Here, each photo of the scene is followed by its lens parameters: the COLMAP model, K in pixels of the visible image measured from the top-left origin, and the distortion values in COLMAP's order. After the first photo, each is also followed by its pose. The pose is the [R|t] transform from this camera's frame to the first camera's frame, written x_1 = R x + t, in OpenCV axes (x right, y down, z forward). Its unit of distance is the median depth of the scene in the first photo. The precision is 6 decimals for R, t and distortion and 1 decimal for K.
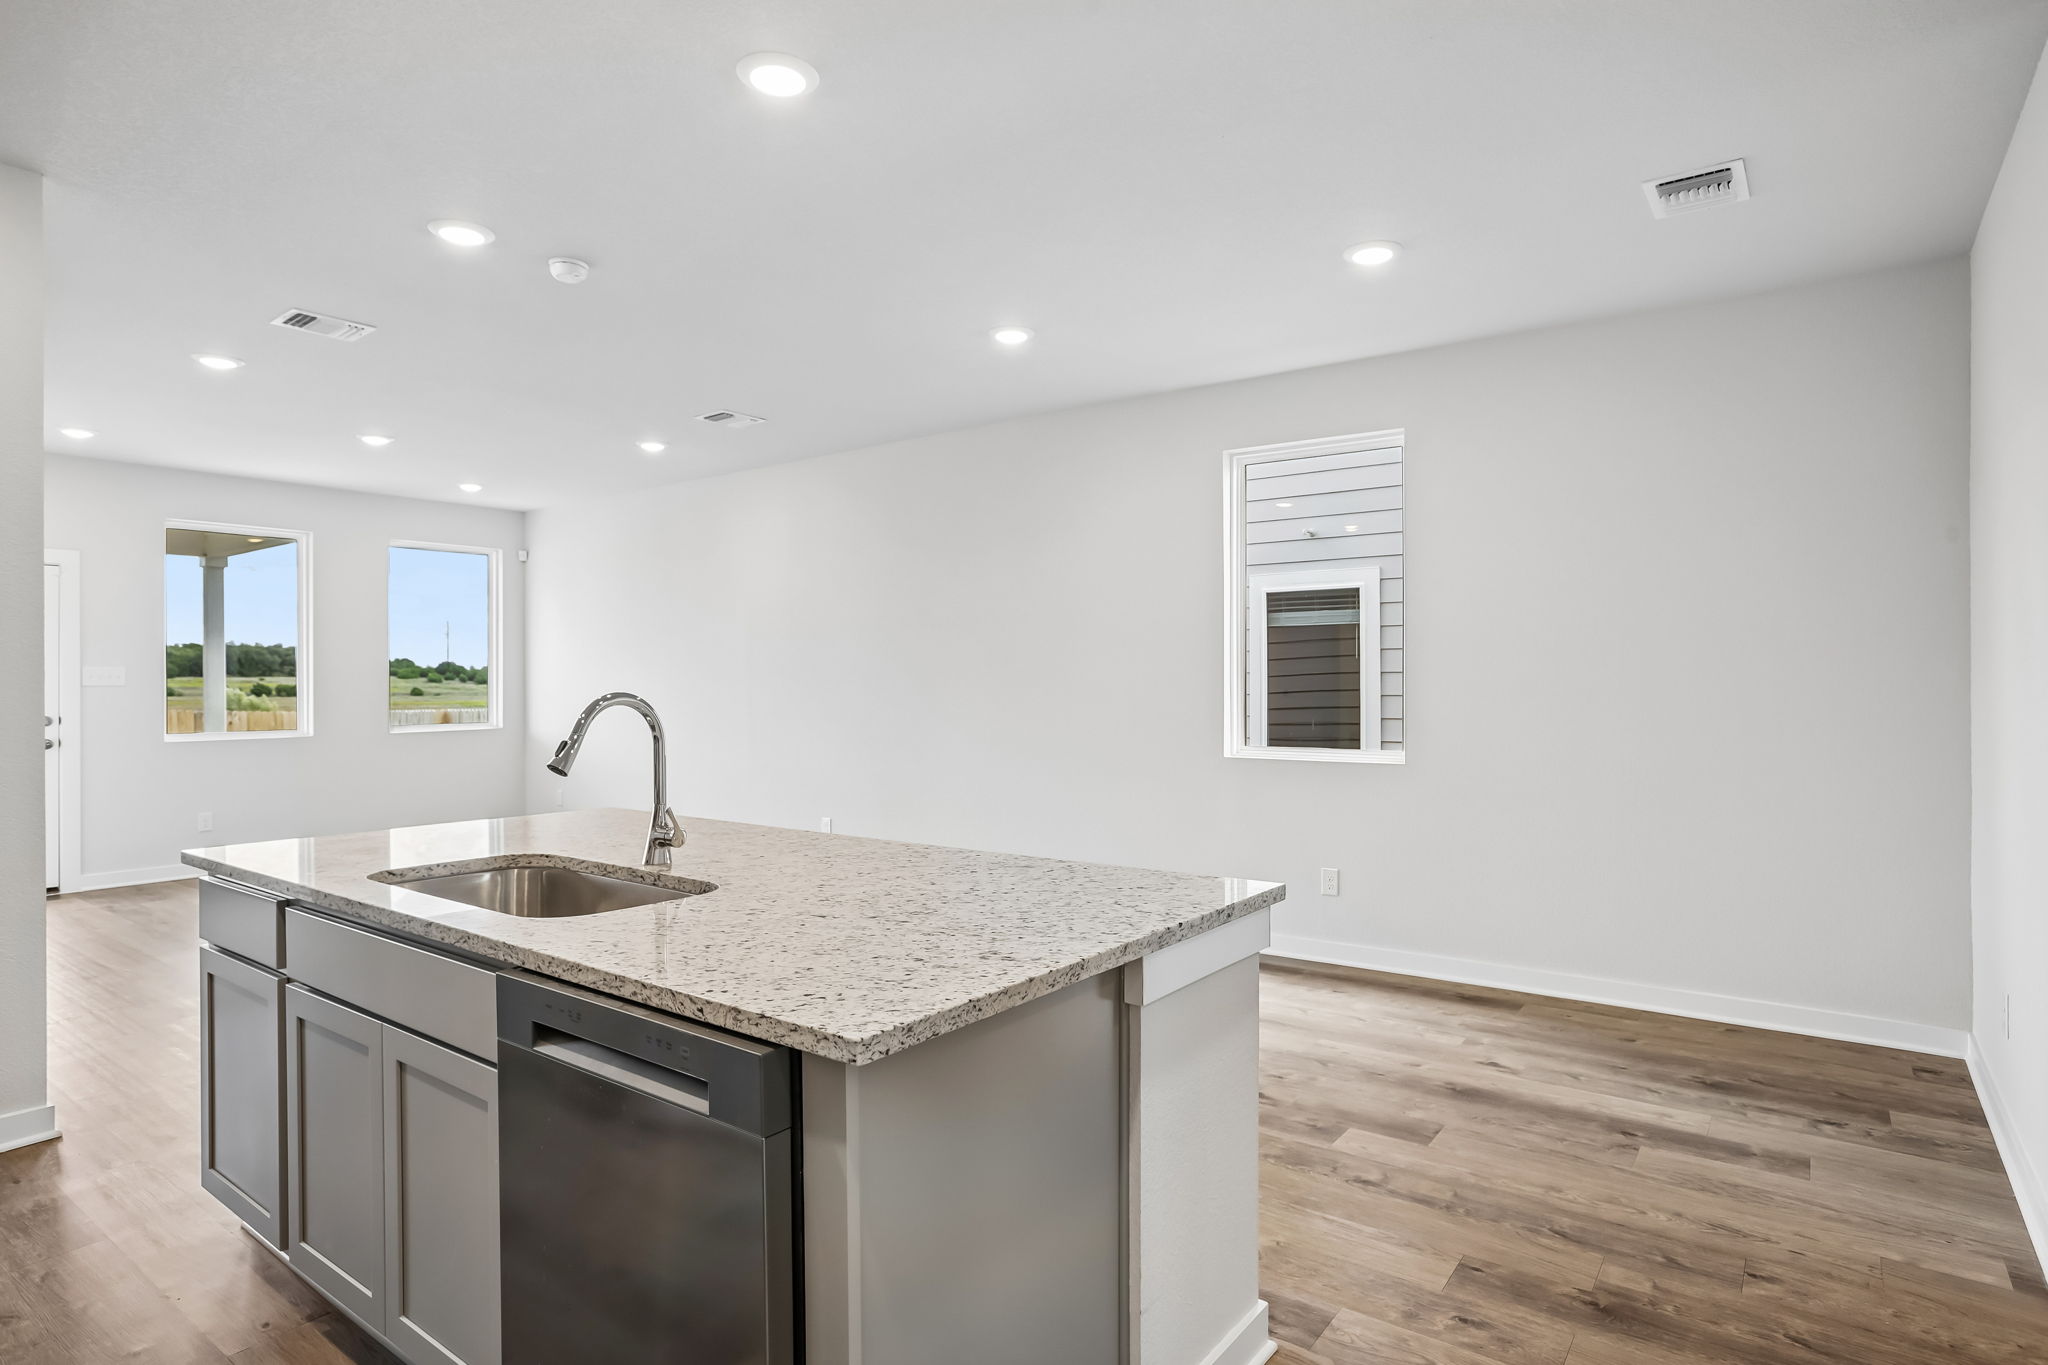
lens RADIAL K [[1084.9, 0, 1054.8], [0, 1084.9, 685.4], [0, 0, 1]] dist [-0.017792, 0.006477]
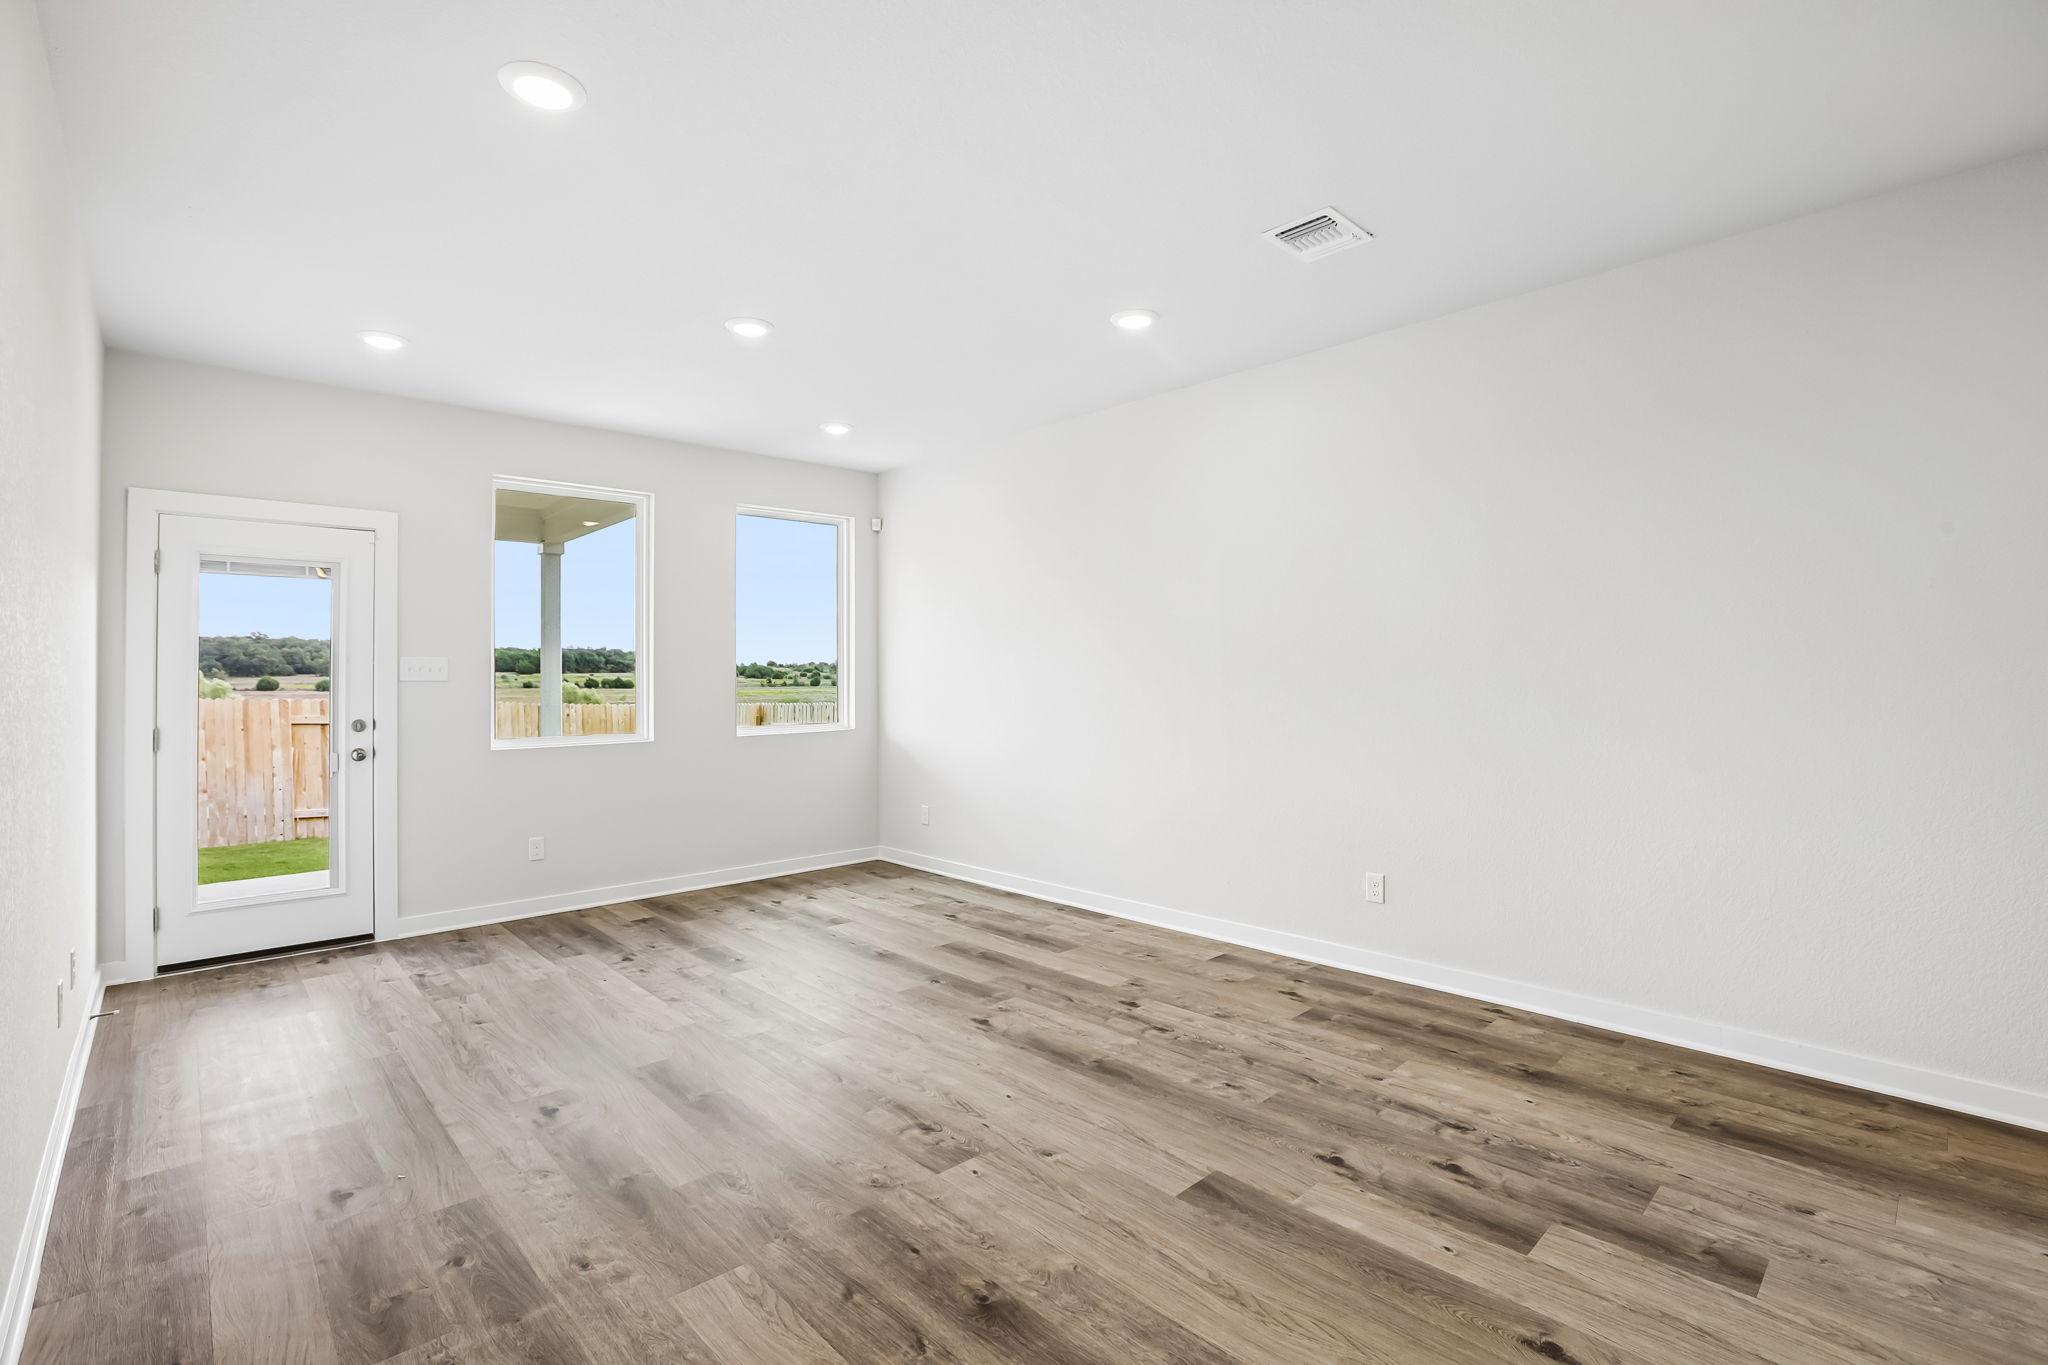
lens RADIAL K [[925.7, 0, 1037.2], [0, 925.7, 665.1], [0, 0, 1]] dist [-0.033191, 0.006478]
pose [[0.983289, -0.006774, -0.181925, -0.255032], [0.004225, 0.999887, -0.014394, 0.000464], [0.182002, 0.013385, 0.983207, 0.337956]]
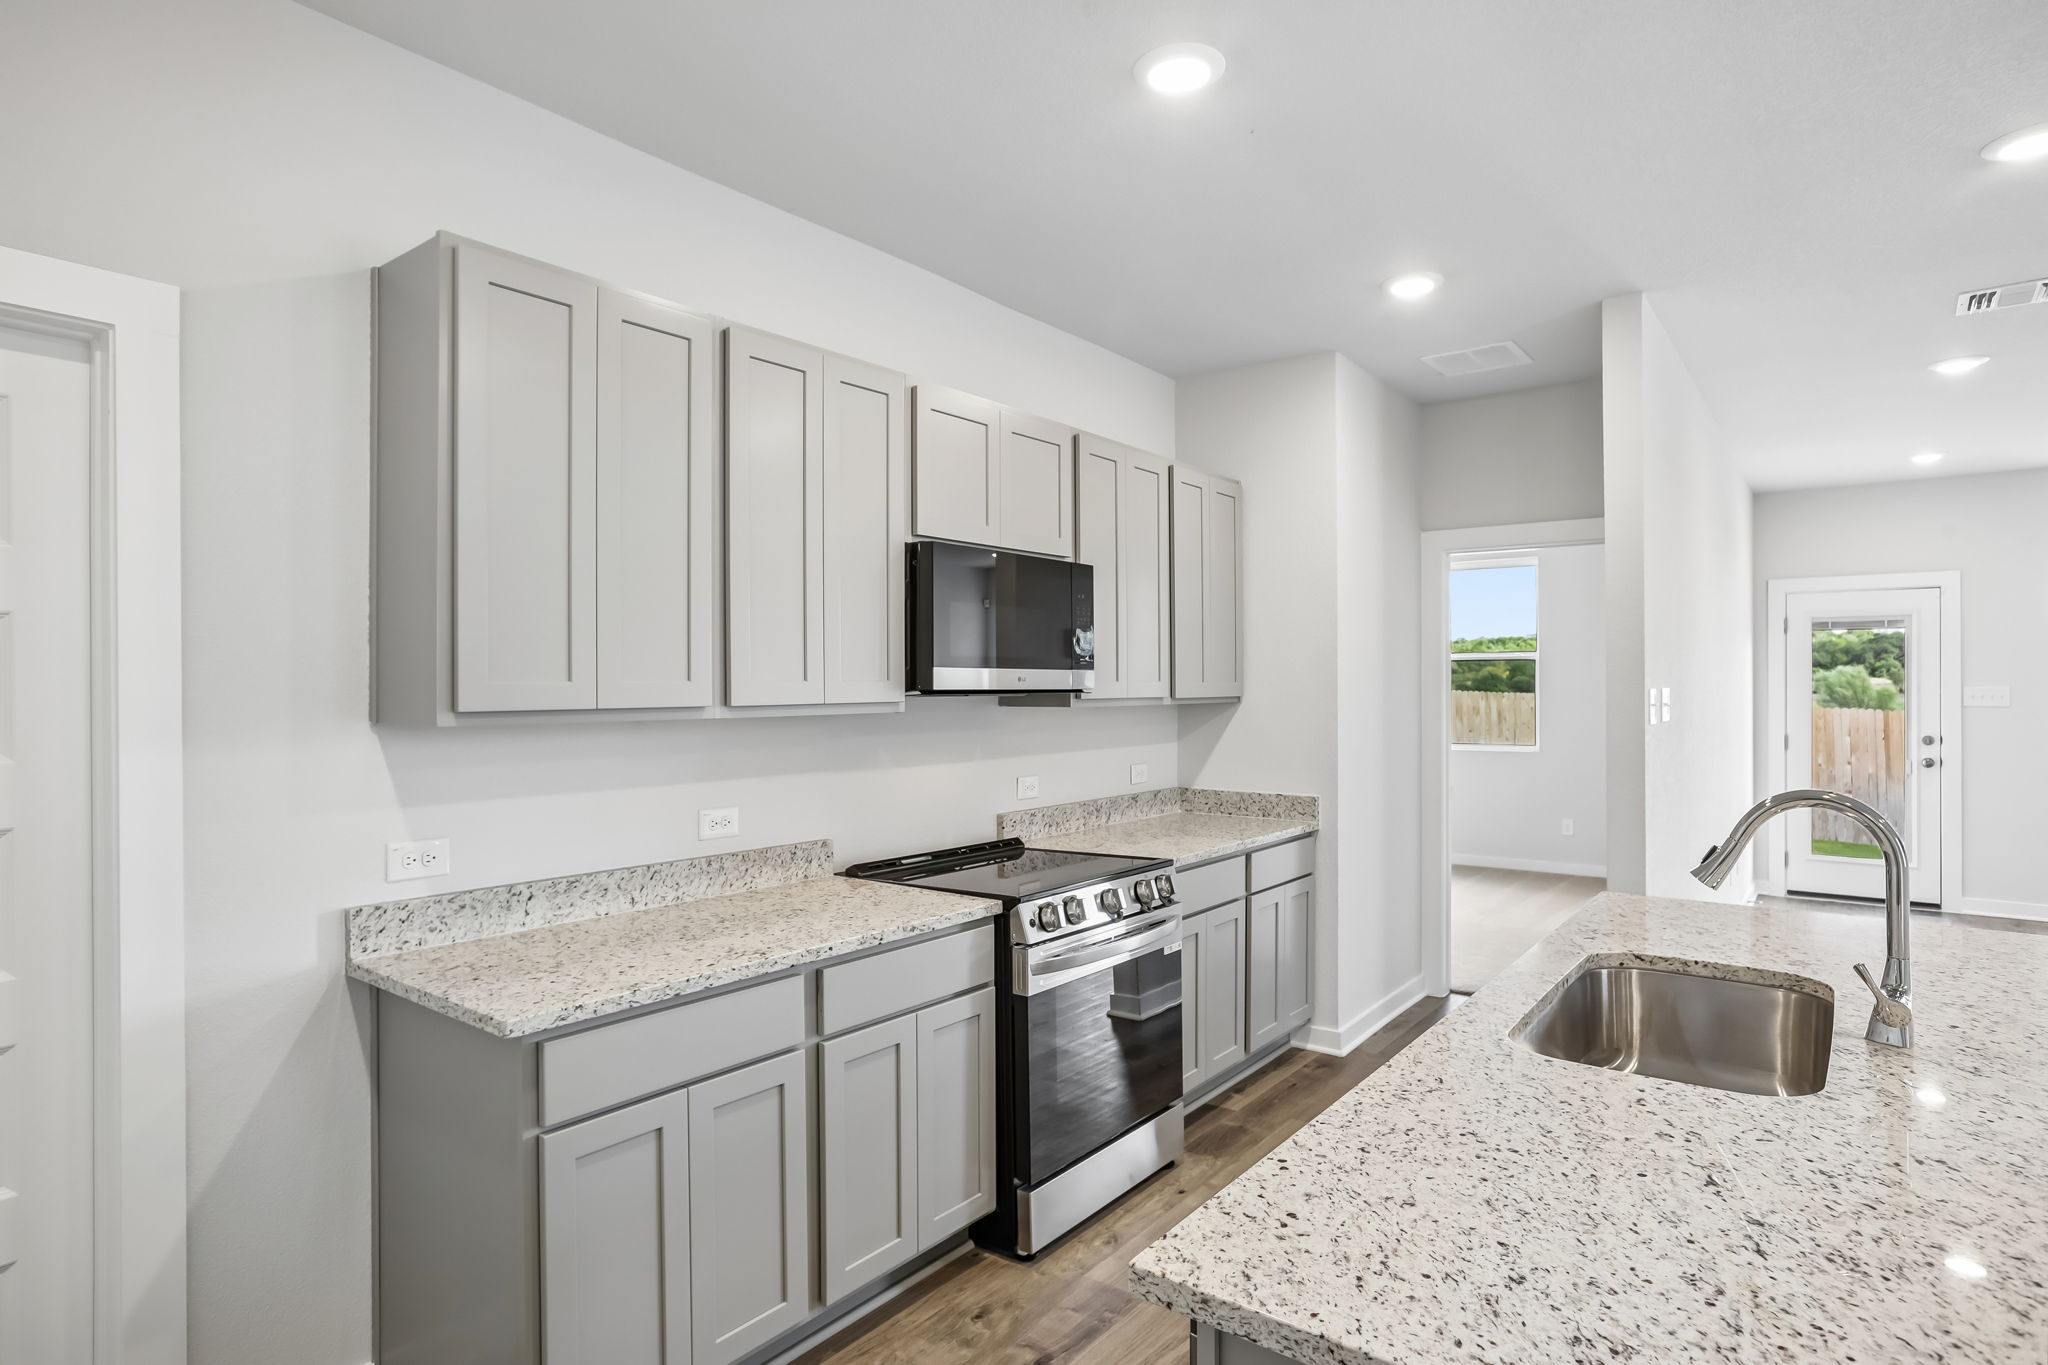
lens RADIAL K [[1084.9, 0, 1014.6], [0, 1084.9, 682.9], [0, 0, 1]] dist [-0.017792, 0.006477]
pose [[-0.035209, 0.000796, -0.999380, 0.092844], [0.001137, 0.999999, 0.000757, -0.018199], [0.999379, -0.001109, -0.035210, 0.128601]]
